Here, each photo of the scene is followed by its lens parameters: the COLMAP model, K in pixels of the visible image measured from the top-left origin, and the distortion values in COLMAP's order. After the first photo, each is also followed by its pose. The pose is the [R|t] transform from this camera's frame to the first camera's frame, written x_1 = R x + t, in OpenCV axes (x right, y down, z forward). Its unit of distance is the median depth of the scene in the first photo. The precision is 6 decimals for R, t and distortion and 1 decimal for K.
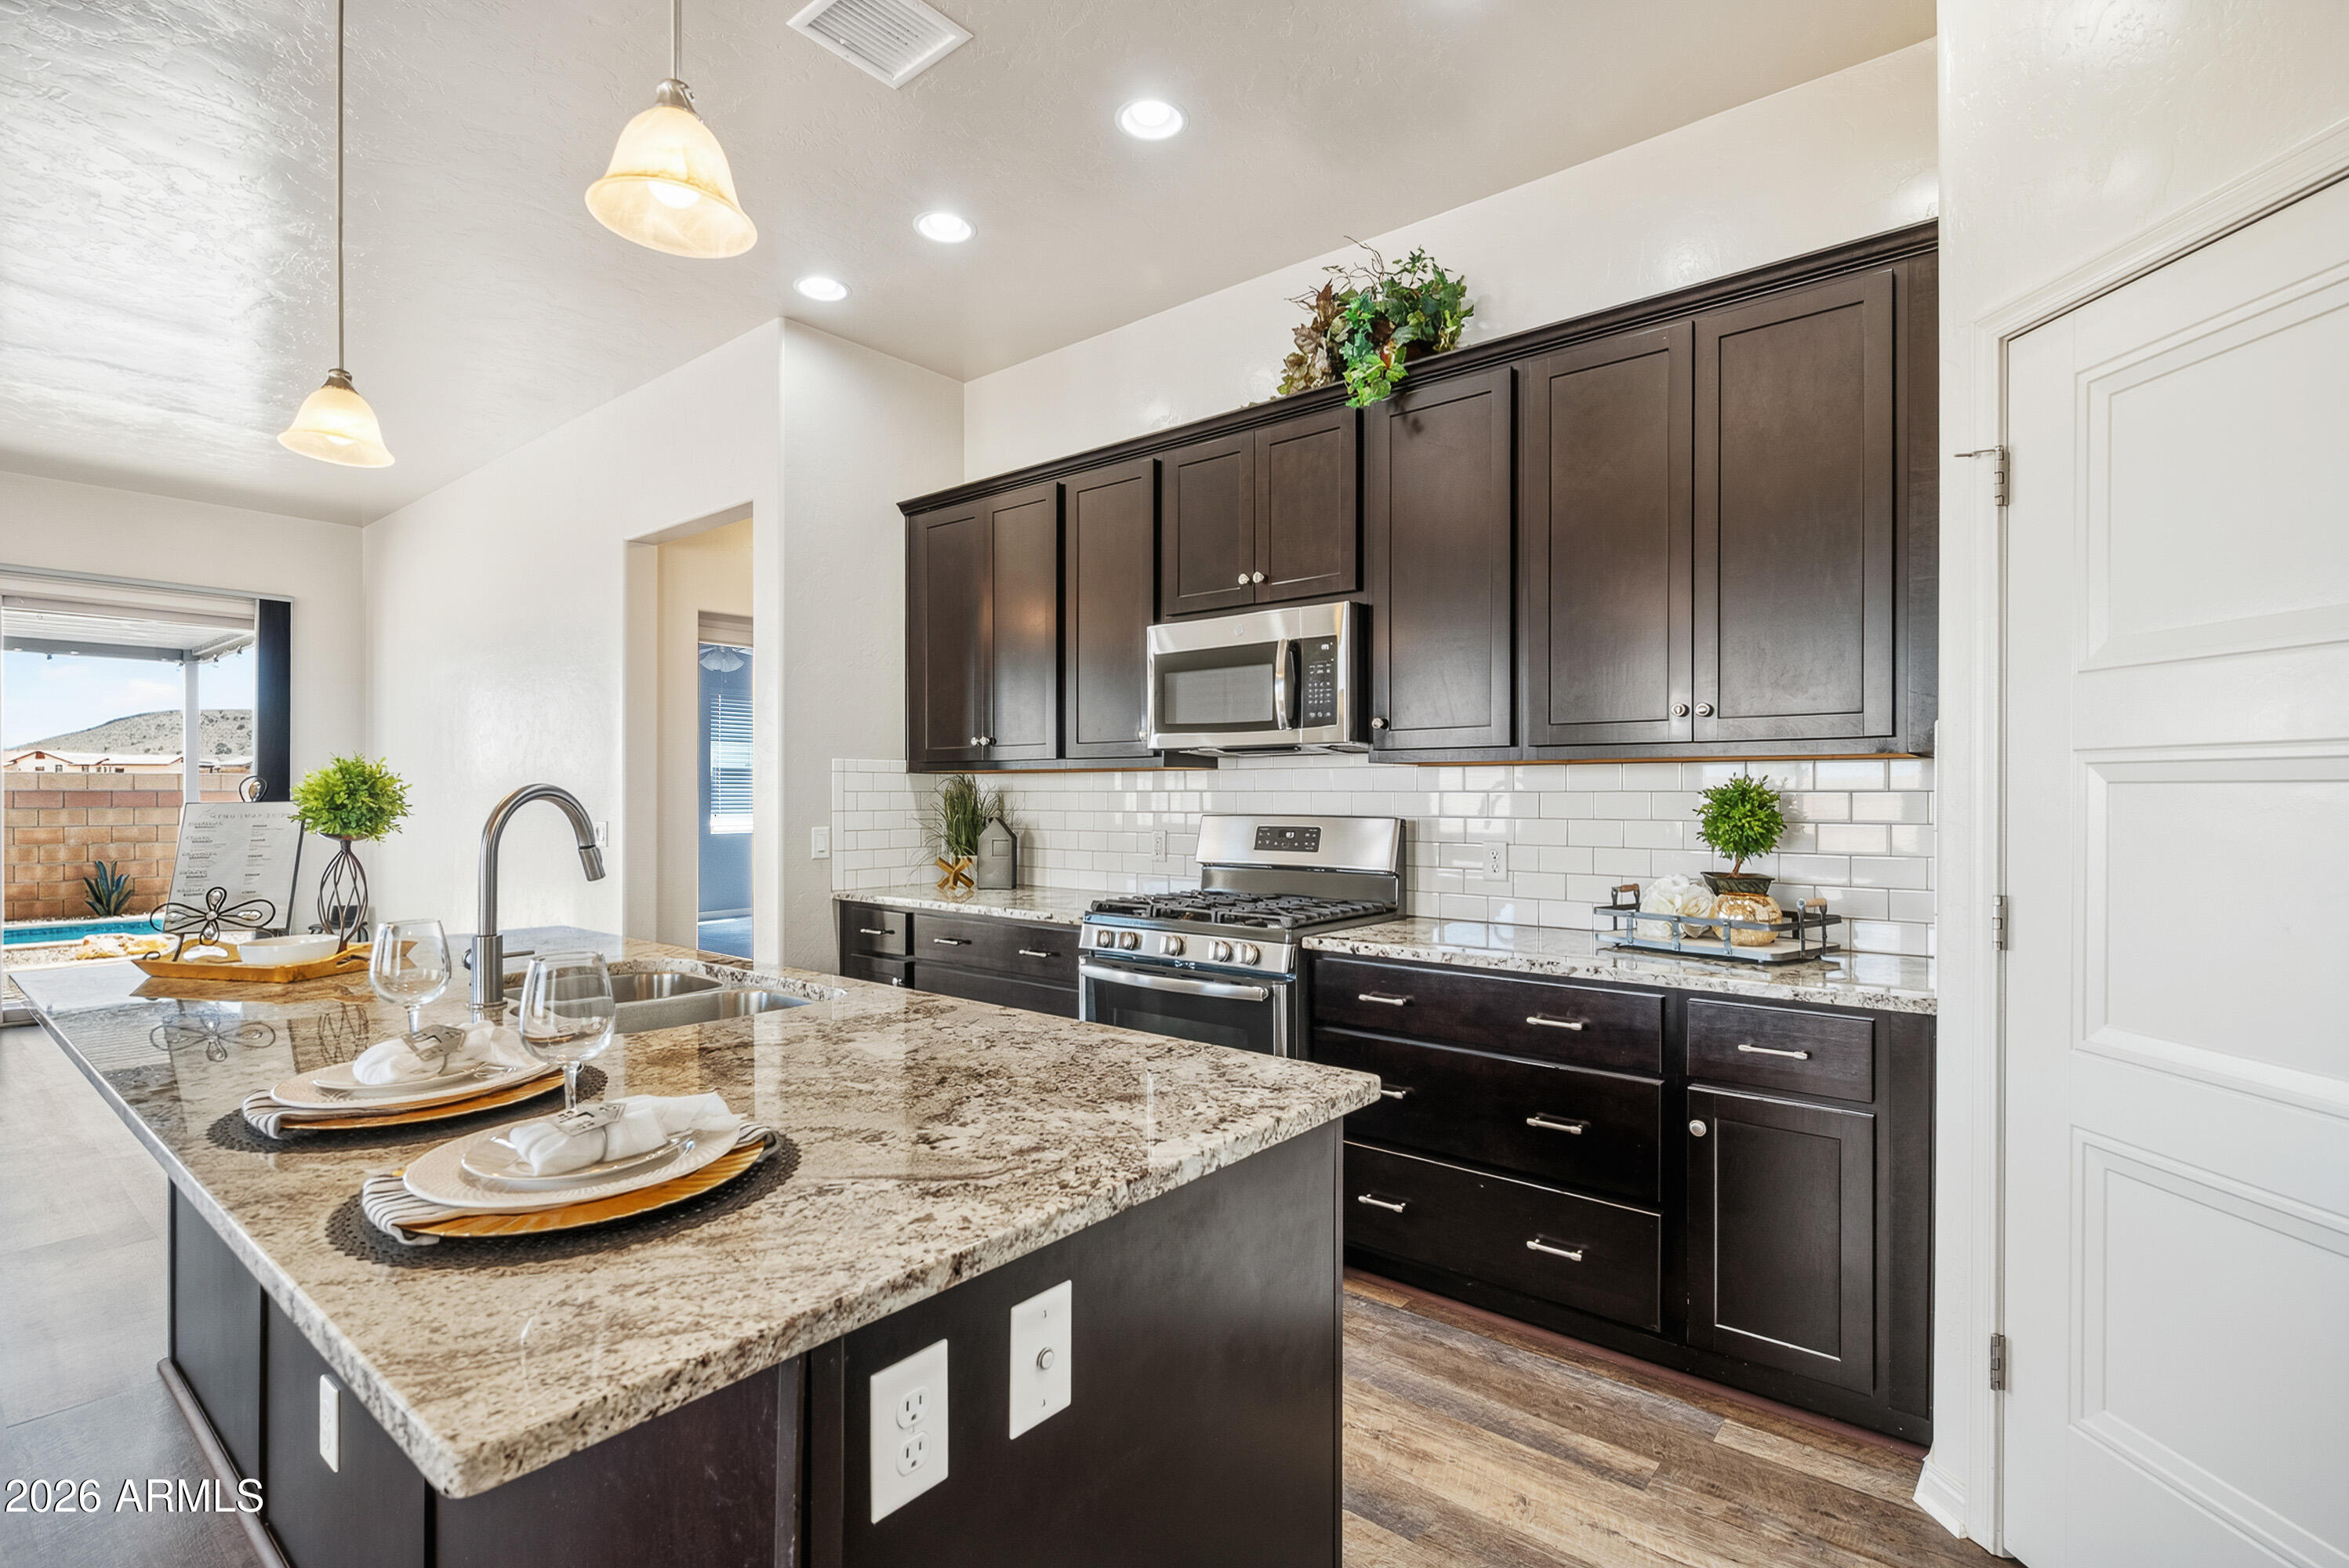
lens RADIAL K [[1089.9, 0, 1193.4], [0, 1089.9, 797.1], [0, 0, 1]] dist [0.000180, 0.000988]
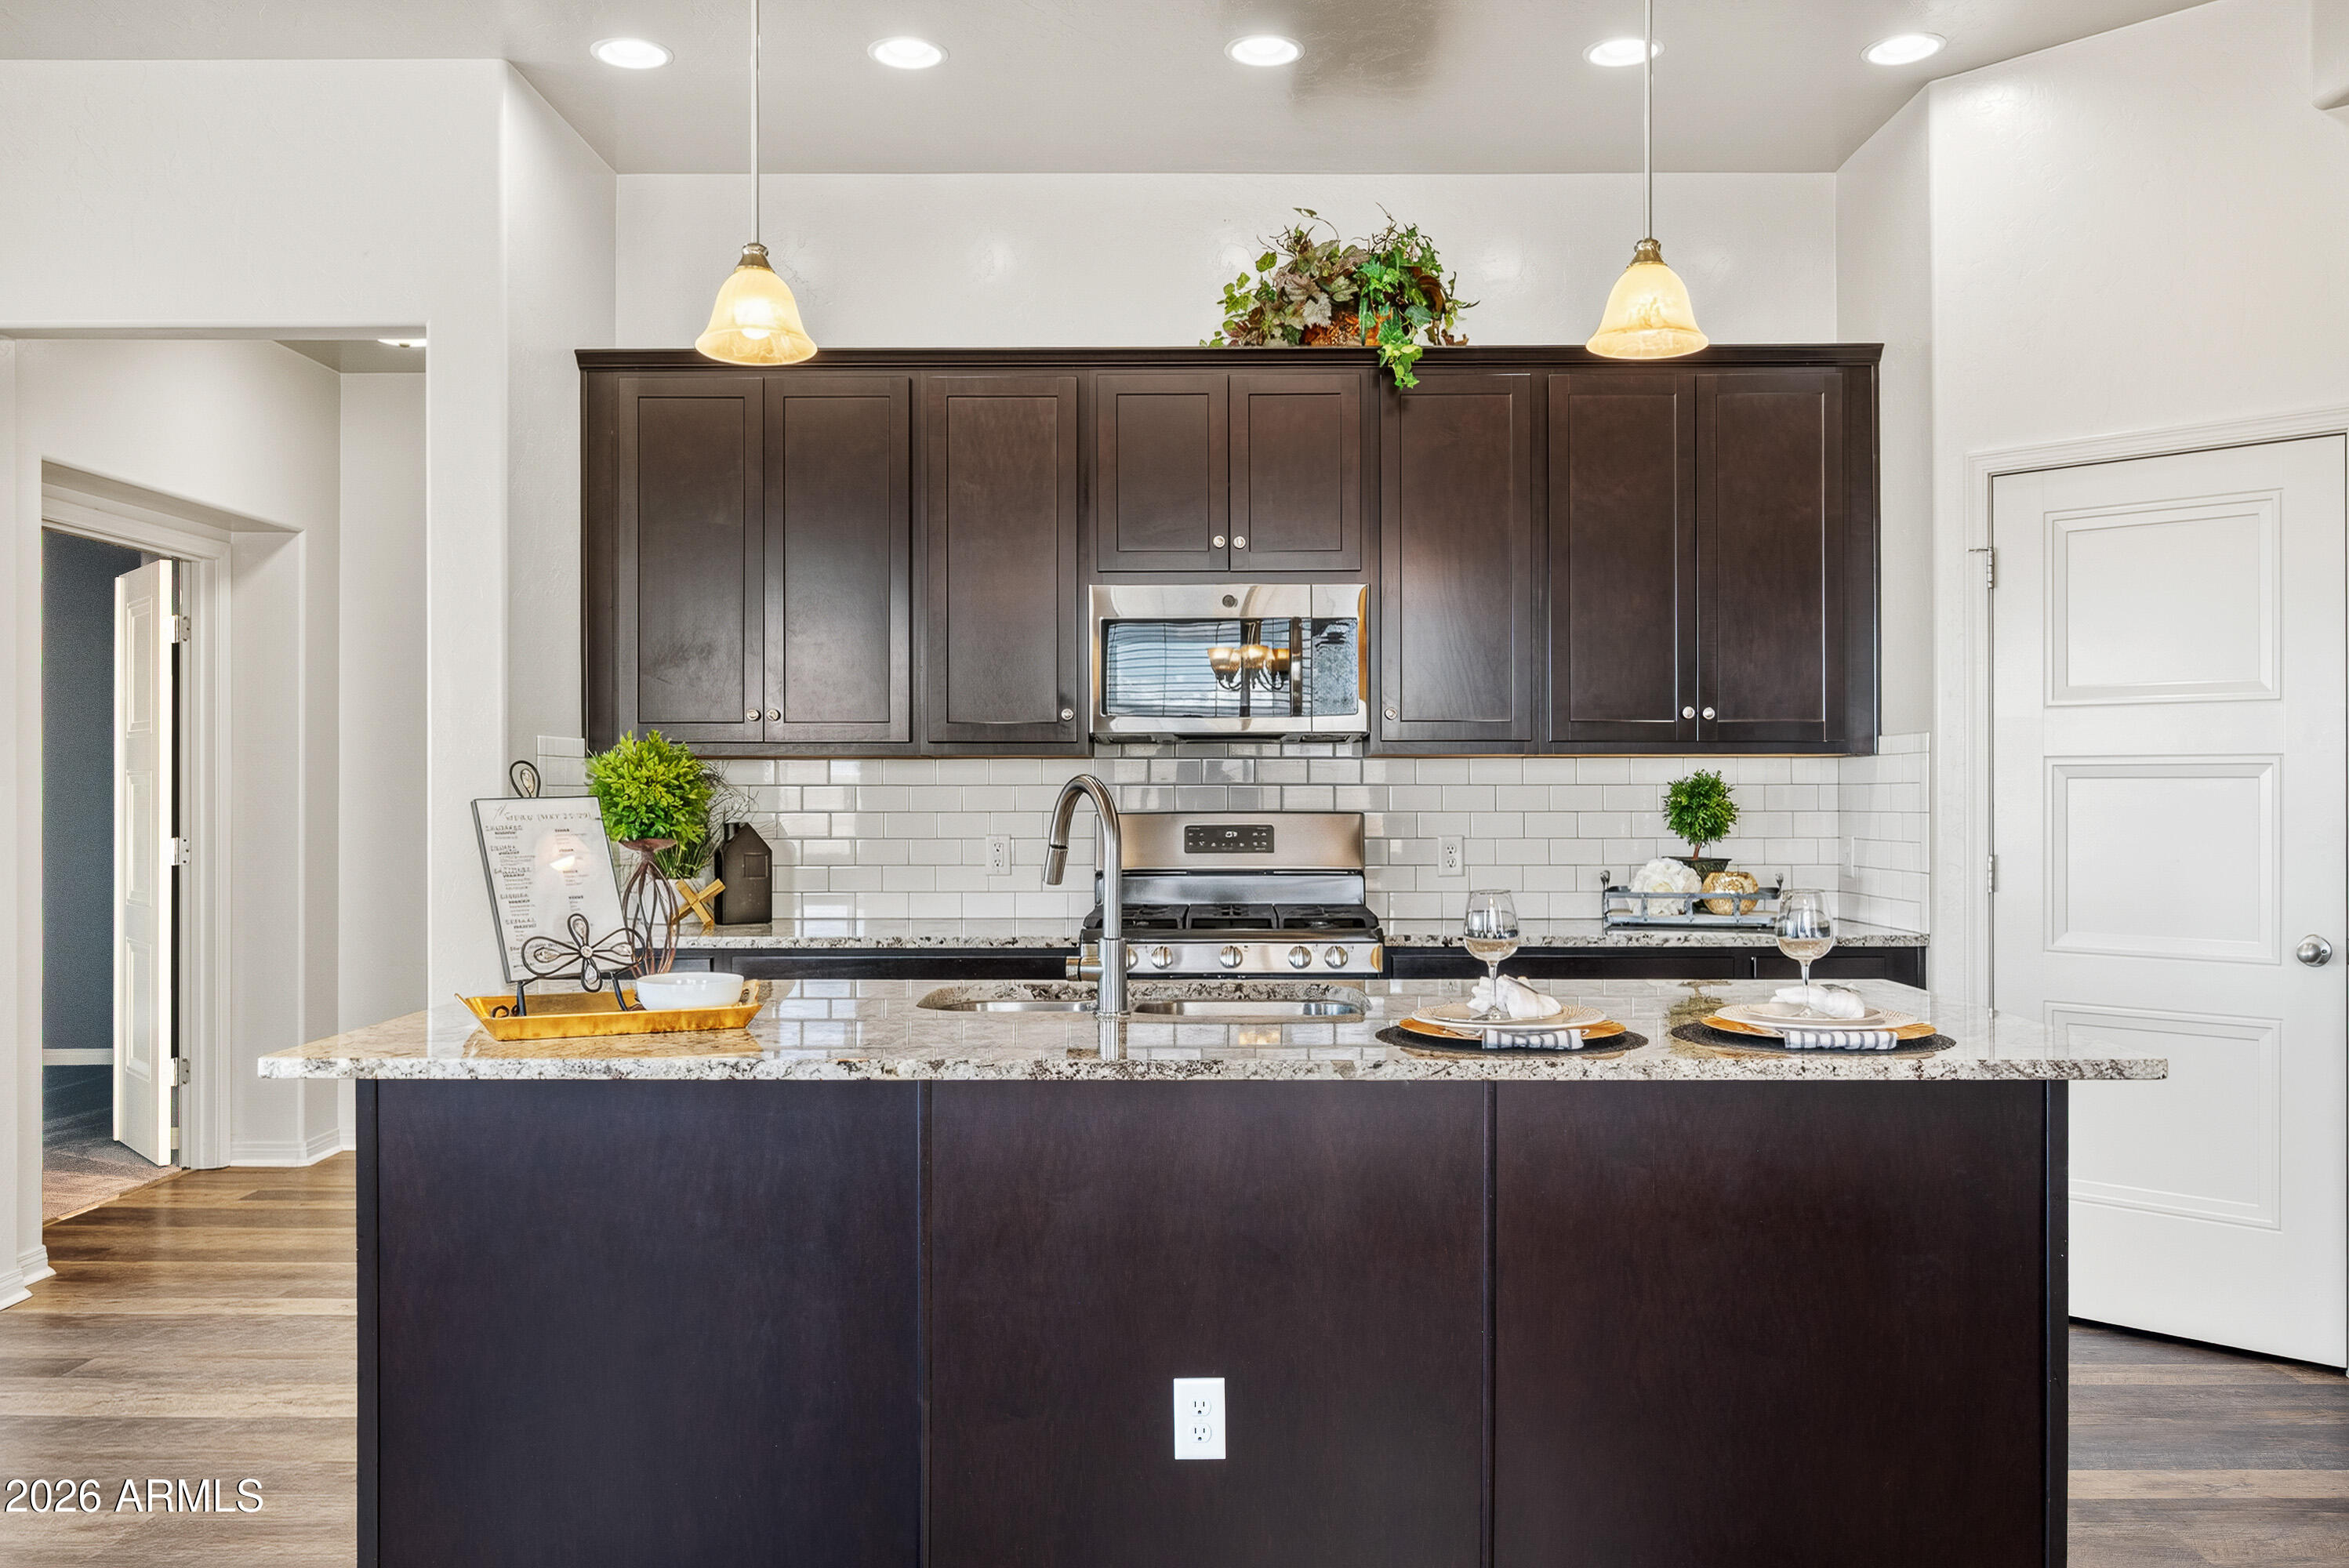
lens RADIAL K [[1871.4, 0, 1180.1], [0, 1871.4, 792.9], [0, 0, 1]] dist [-0.012734, 0.002900]
pose [[0.785749, 0.000469, 0.618545, -0.925769], [0.002672, 0.999988, -0.004152, 0.008149], [-0.618540, 0.004915, 0.785738, -0.162944]]
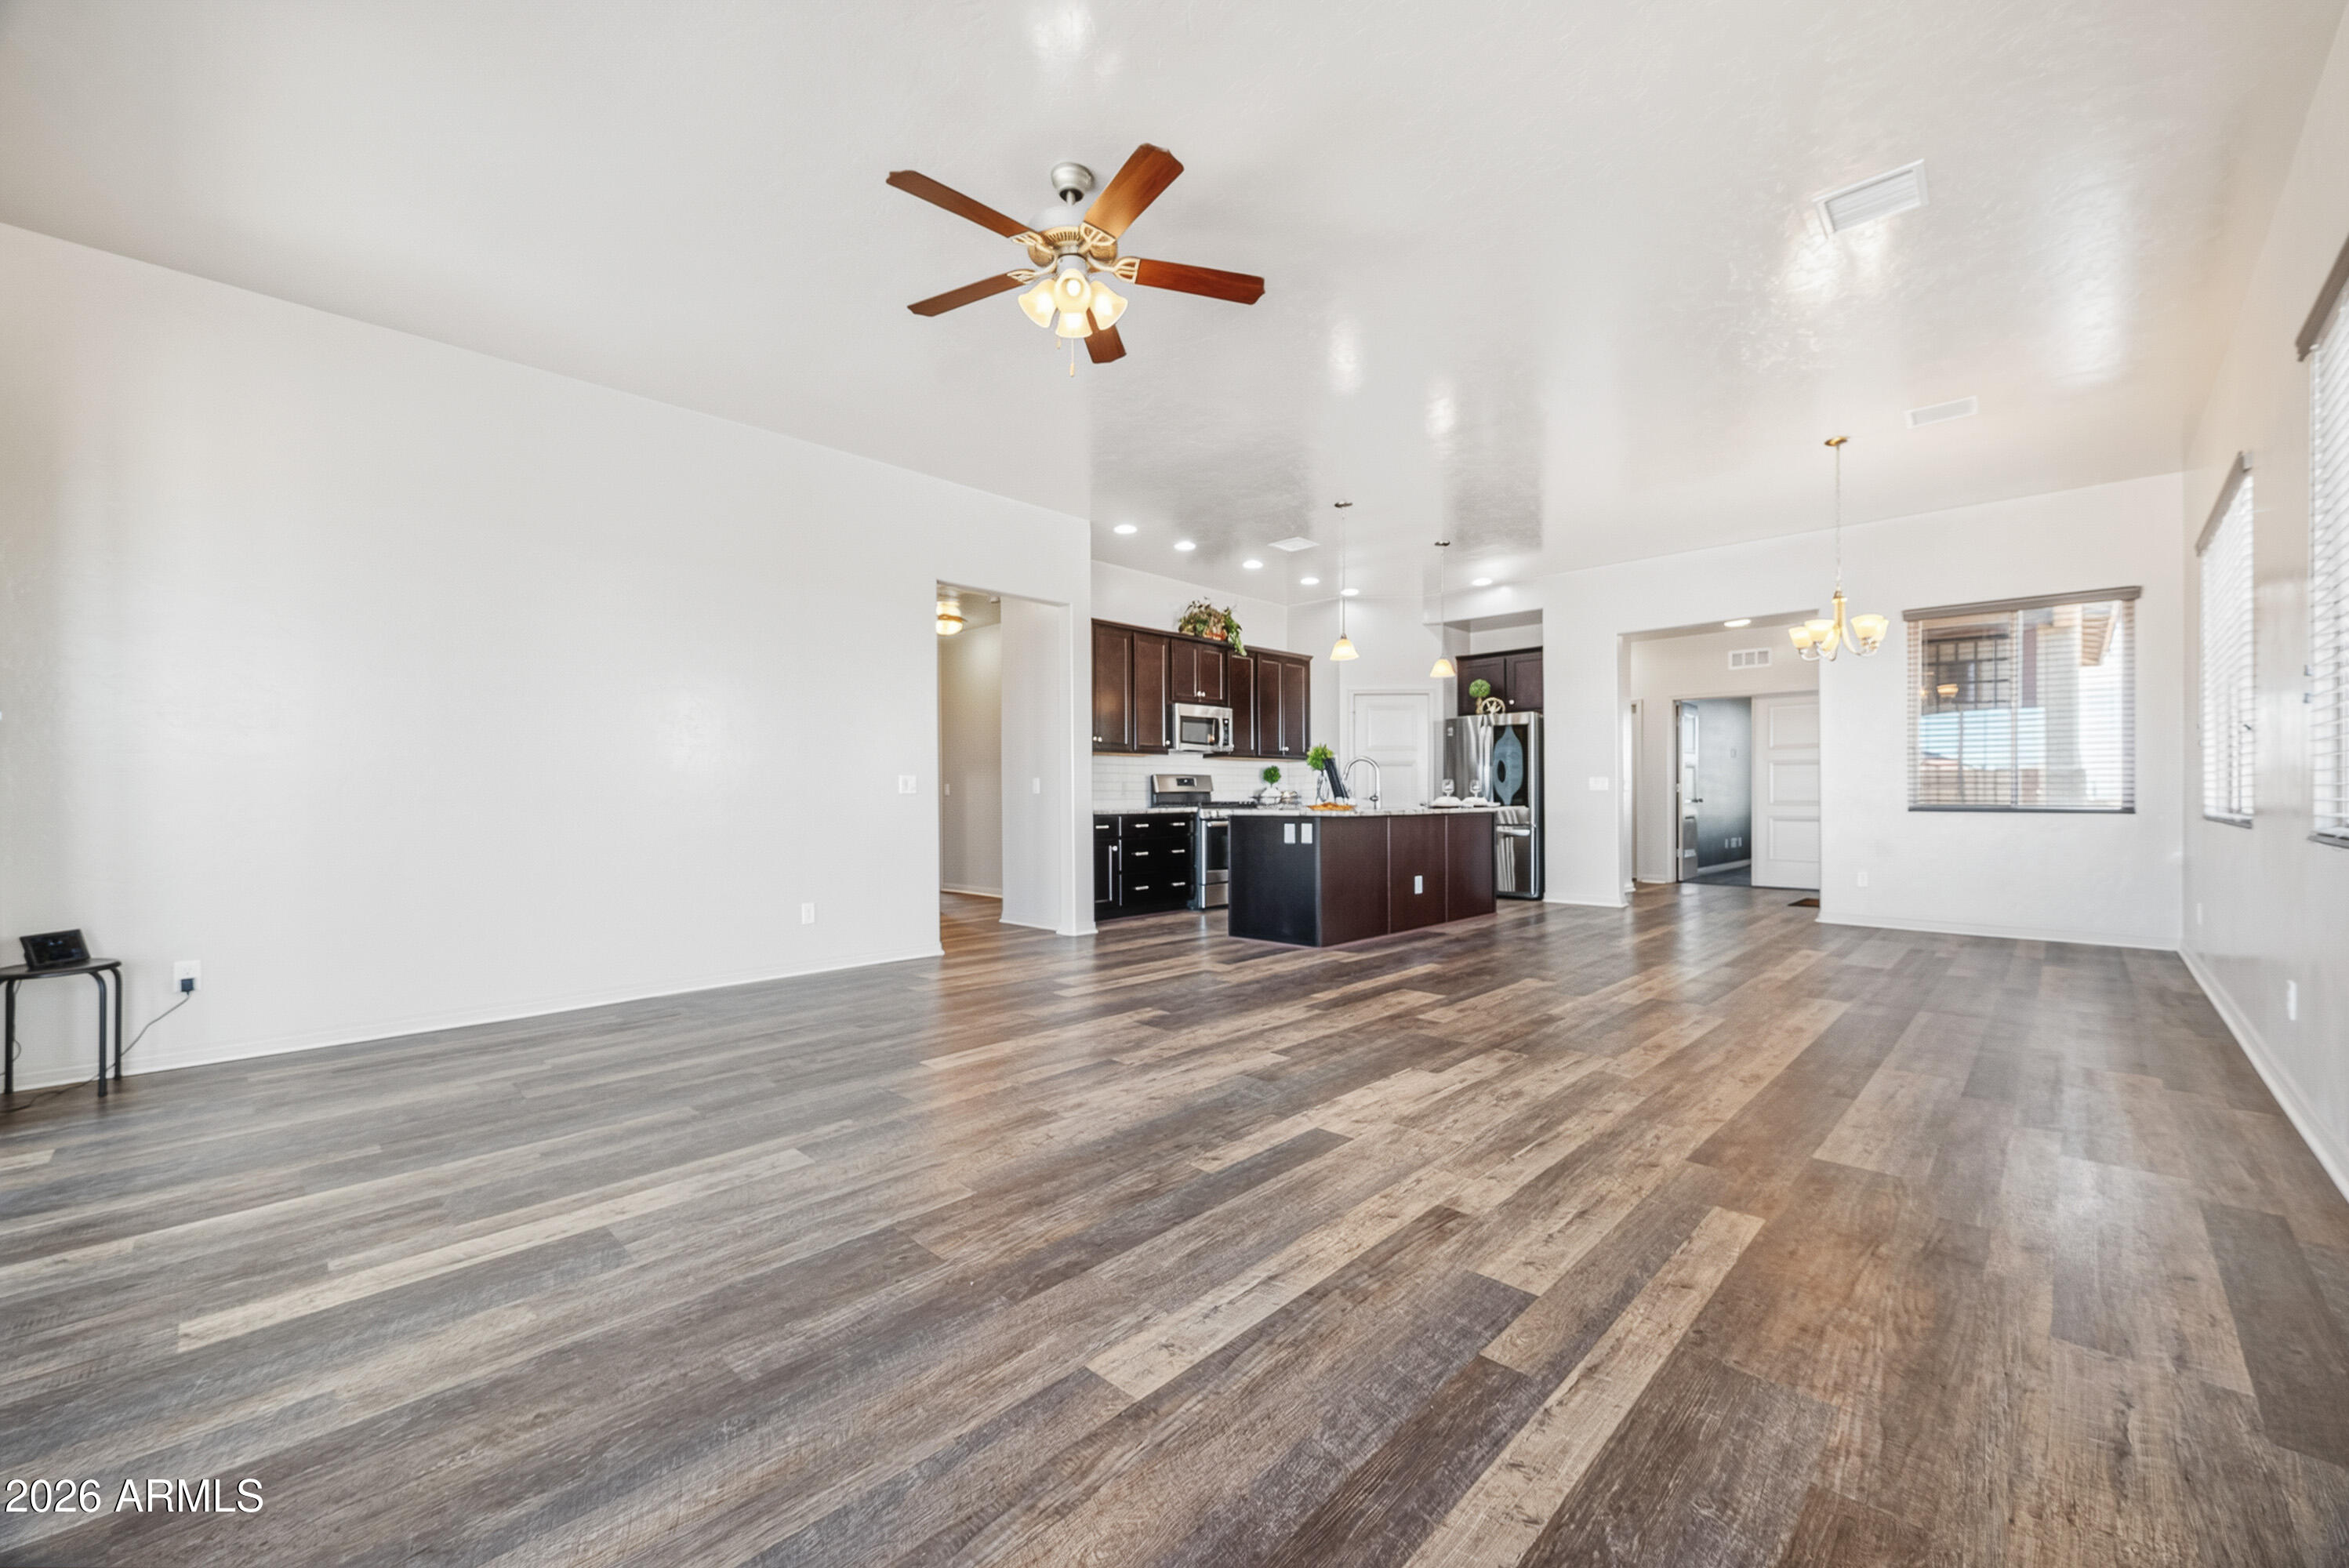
lens RADIAL K [[936.3, 0, 1199.1], [0, 936.3, 793.7], [0, 0, 1]] dist [0.004605, 0.000059]
pose [[0.080660, 0.001788, 0.996740, -2.545942], [0.011590, 0.999929, -0.002731, 0.080269], [-0.996674, 0.011772, 0.080634, 0.807988]]
